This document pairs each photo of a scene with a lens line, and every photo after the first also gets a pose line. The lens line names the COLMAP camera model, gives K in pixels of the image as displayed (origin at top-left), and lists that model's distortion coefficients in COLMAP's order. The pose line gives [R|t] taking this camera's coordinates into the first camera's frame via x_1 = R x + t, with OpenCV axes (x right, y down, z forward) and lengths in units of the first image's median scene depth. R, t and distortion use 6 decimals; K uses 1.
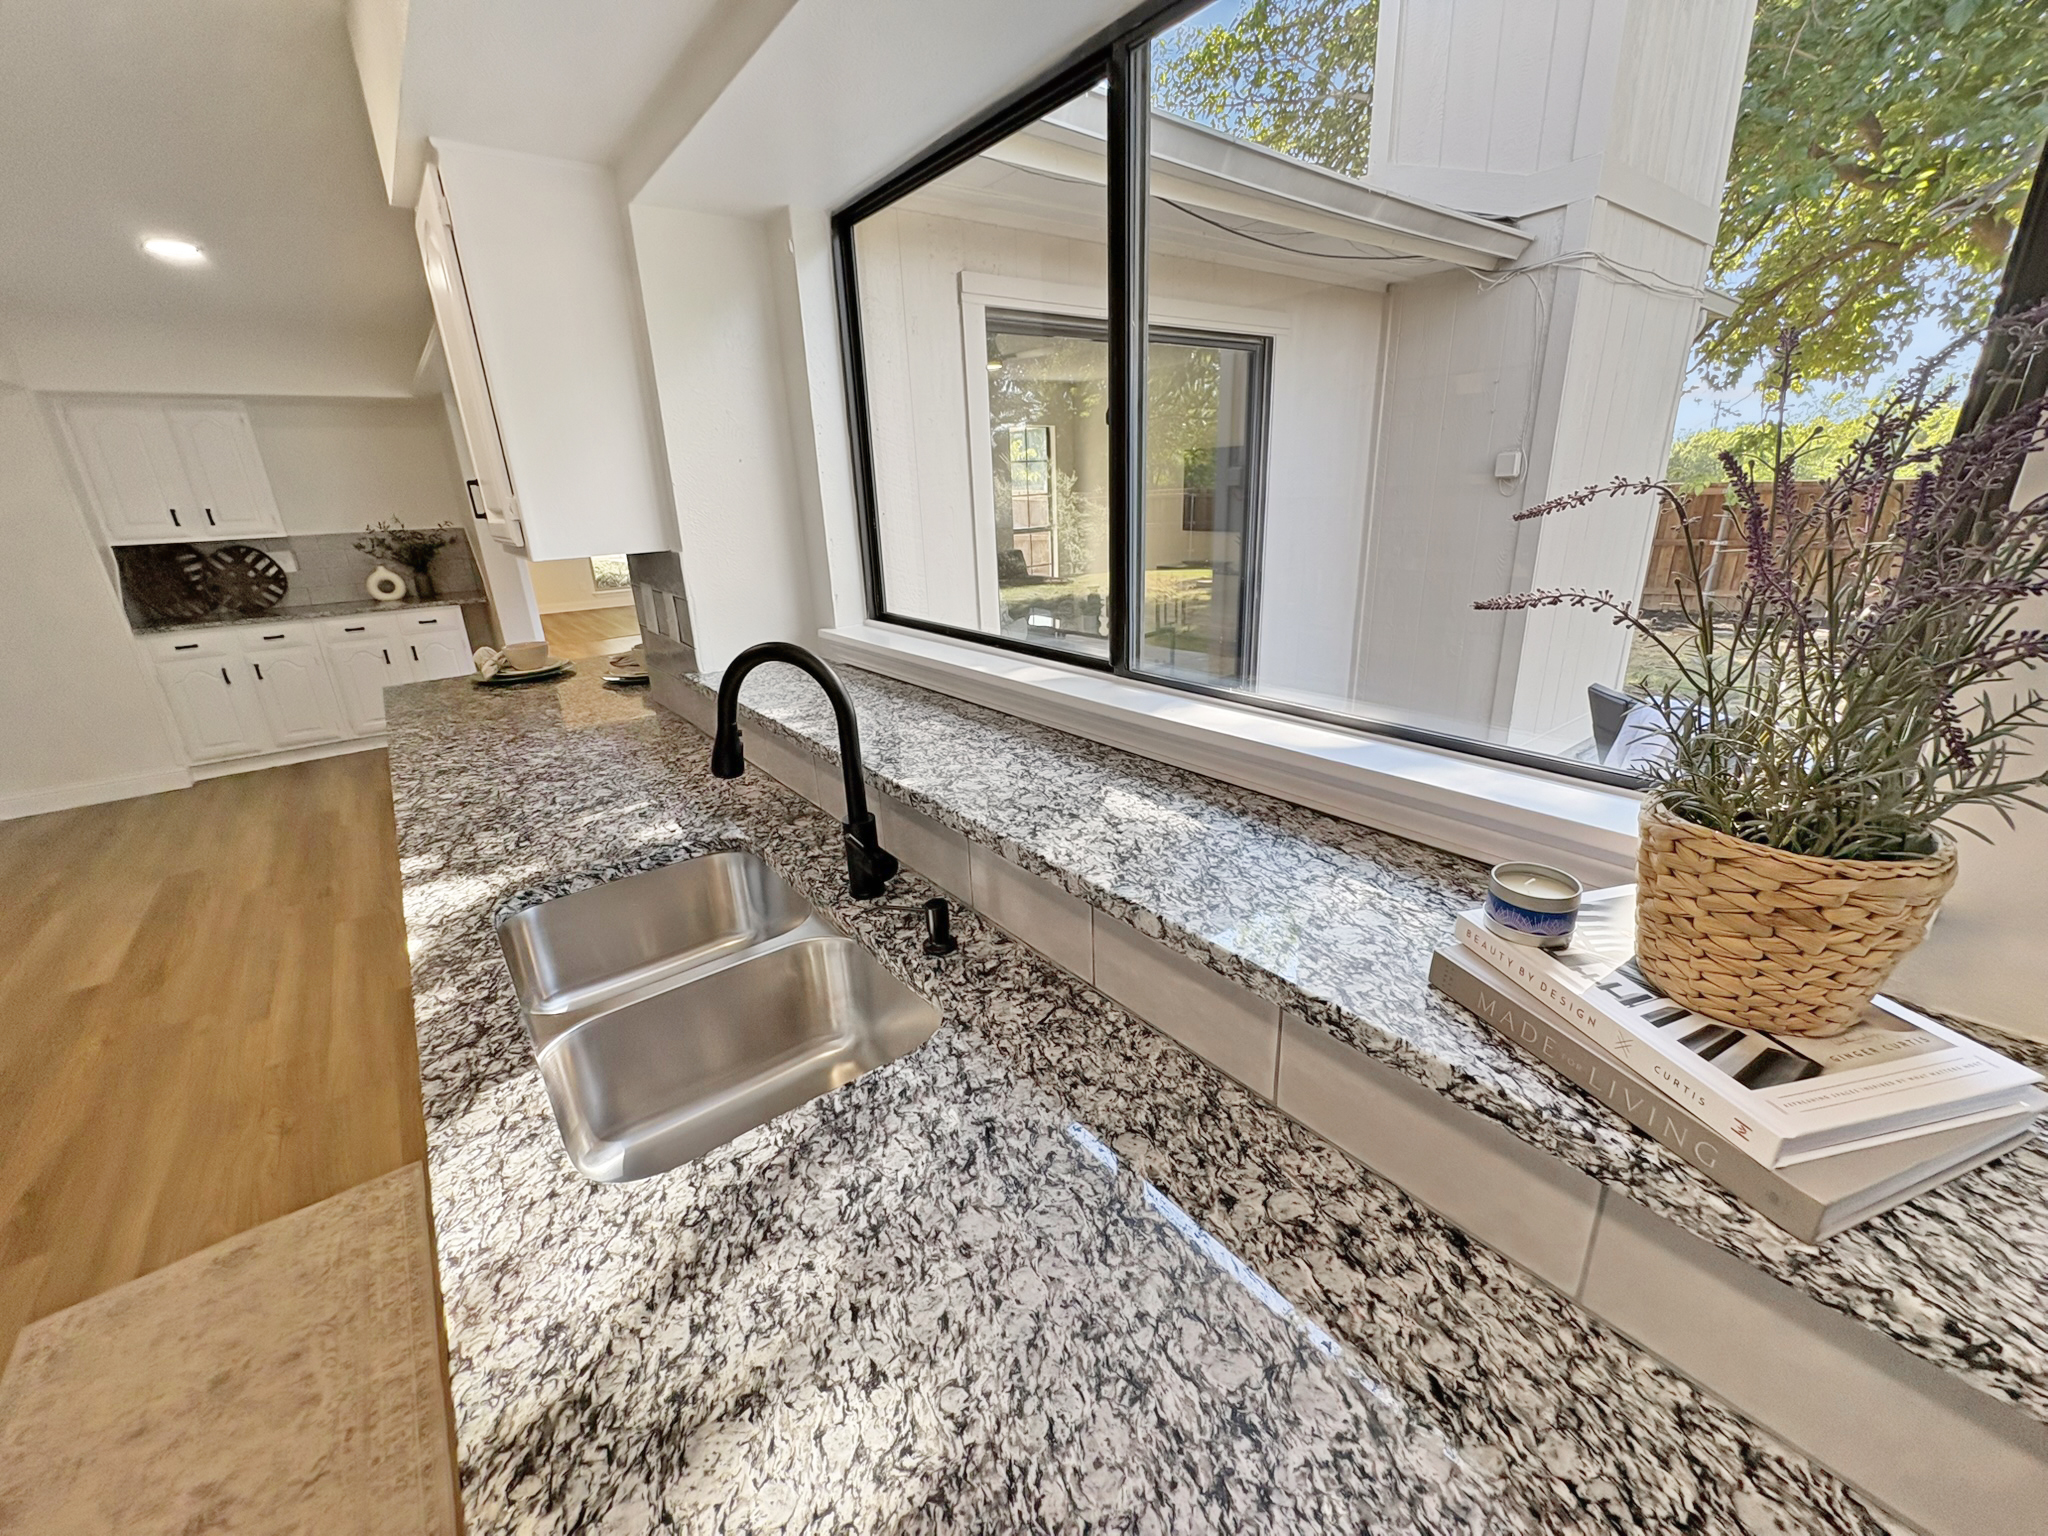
lens RADIAL K [[813.7, 0, 1023.8], [0, 813.7, 764.2], [0, 0, 1]] dist [-0.001069, 0.000321]
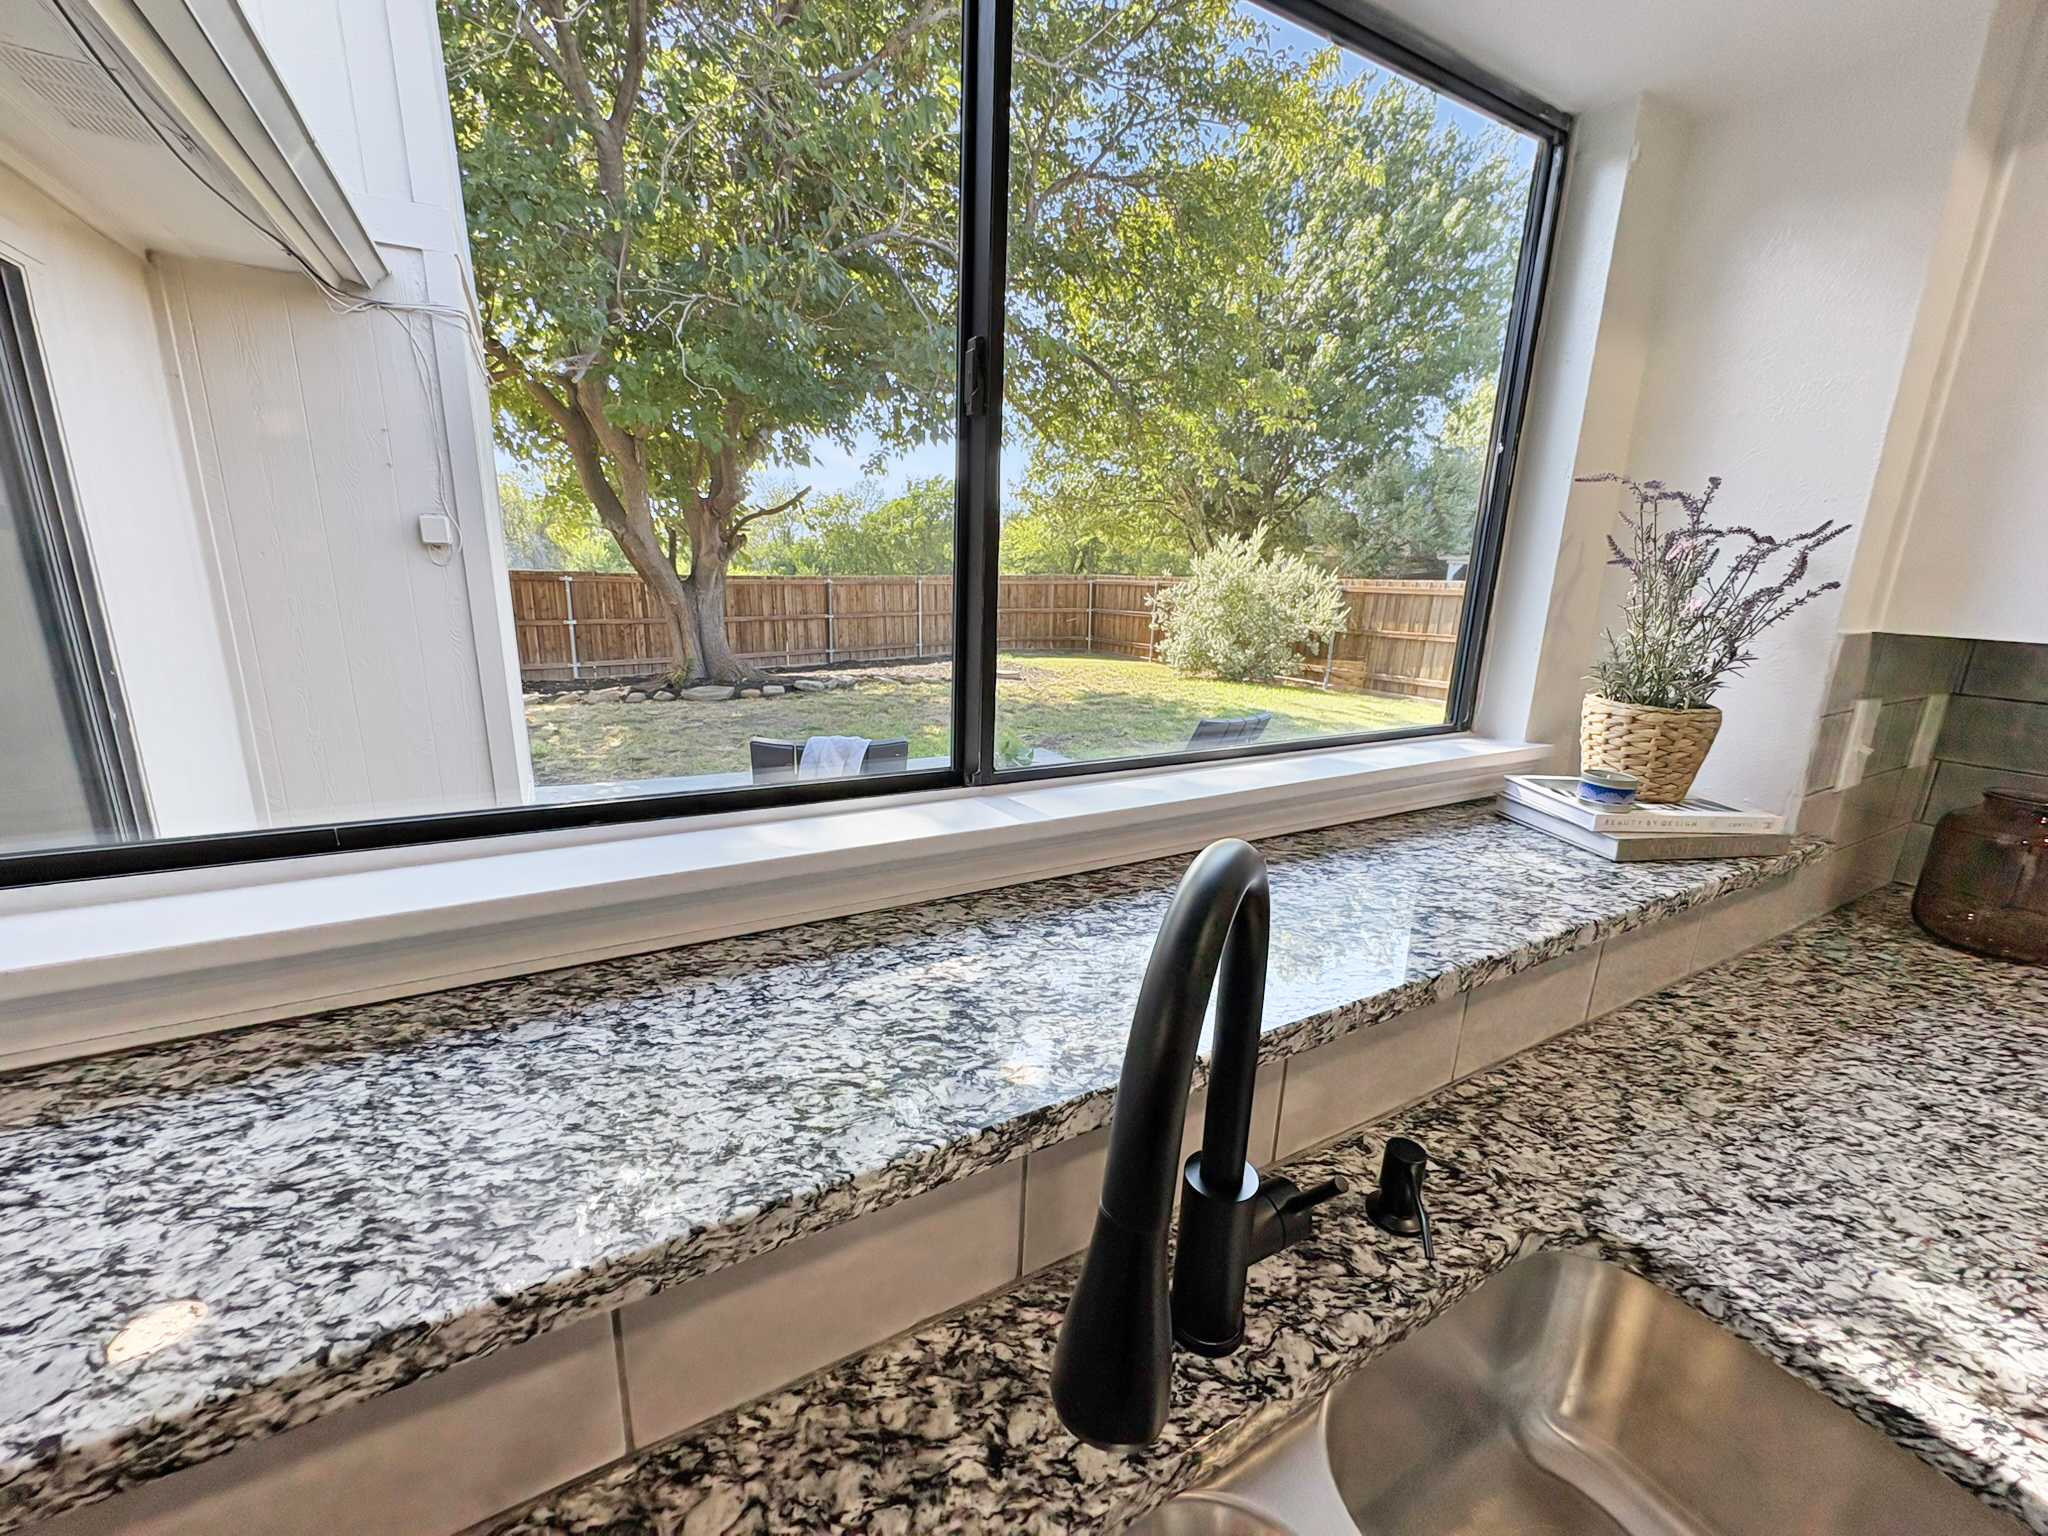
lens RADIAL K [[813.7, 0, 1027.4], [0, 813.7, 766.5], [0, 0, 1]] dist [-0.001069, 0.000321]
pose [[0.142885, -0.194807, 0.970378, -0.721845], [0.287115, 0.946437, 0.147724, -0.289263], [-0.947180, 0.257502, 0.191164, 1.132729]]
